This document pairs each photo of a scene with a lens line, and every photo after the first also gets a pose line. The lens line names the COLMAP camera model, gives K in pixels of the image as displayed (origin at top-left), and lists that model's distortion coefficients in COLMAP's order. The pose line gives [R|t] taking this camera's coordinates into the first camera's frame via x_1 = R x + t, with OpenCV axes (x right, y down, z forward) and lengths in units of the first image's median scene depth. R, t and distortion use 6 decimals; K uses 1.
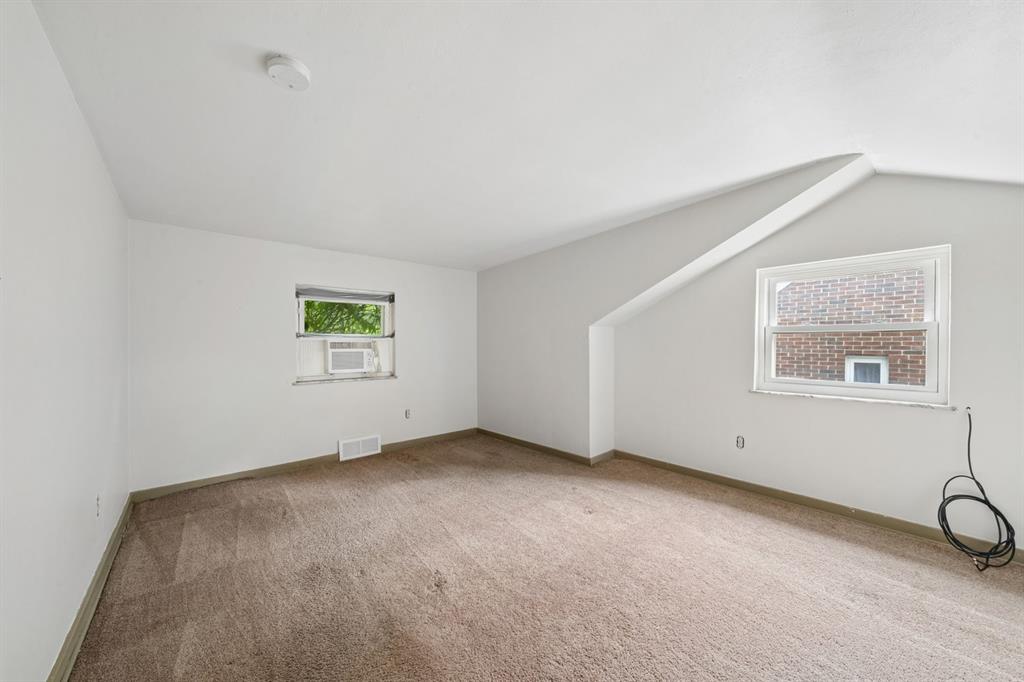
lens RADIAL K [[359.1, 0, 509.5], [0, 359.1, 348.3], [0, 0, 1]] dist [-0.006672, 0.000267]
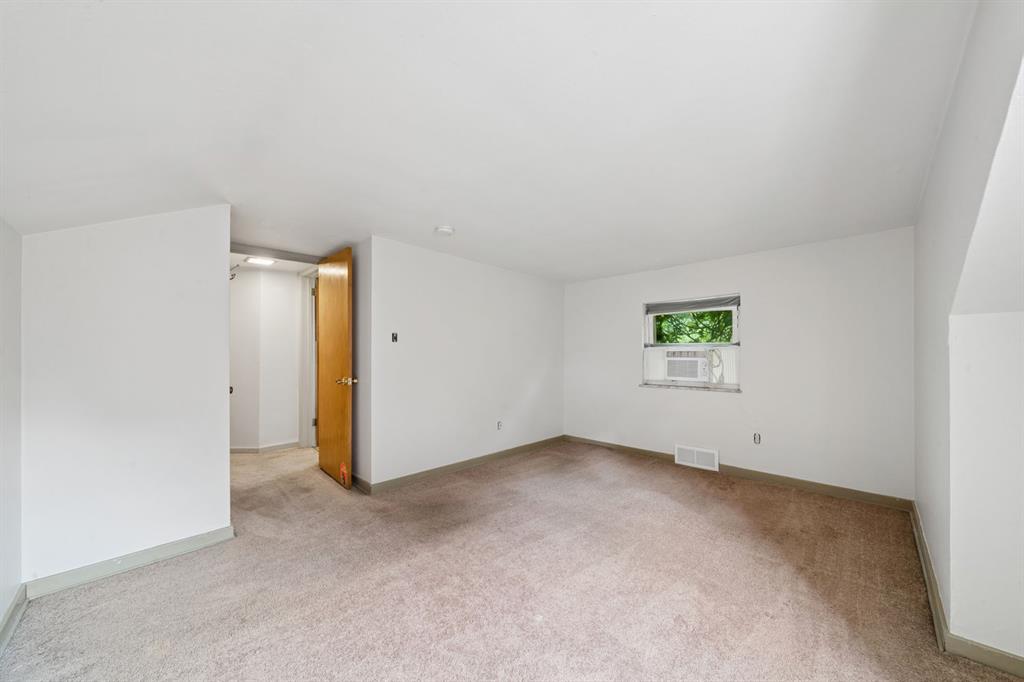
lens RADIAL K [[359.1, 0, 511.1], [0, 359.1, 346.9], [0, 0, 1]] dist [-0.006672, 0.000267]
pose [[0.084792, -0.007343, -0.996372, 0.550933], [-0.004755, 0.999958, -0.007774, -0.019762], [0.996387, 0.005396, 0.084754, 0.422870]]
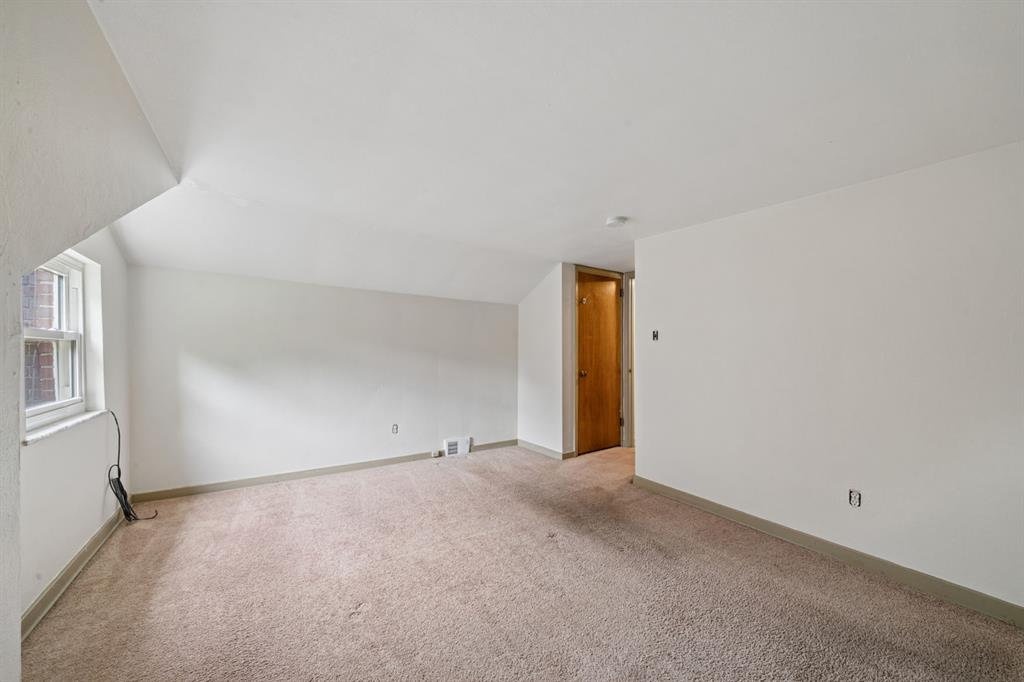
lens RADIAL K [[359.1, 0, 510.2], [0, 359.1, 348.7], [0, 0, 1]] dist [-0.006672, 0.000267]
pose [[-0.996354, 0.001875, 0.085298, -0.072836], [0.001934, 0.999998, 0.000609, -0.017546], [-0.085296, 0.000772, -0.996355, 1.074863]]
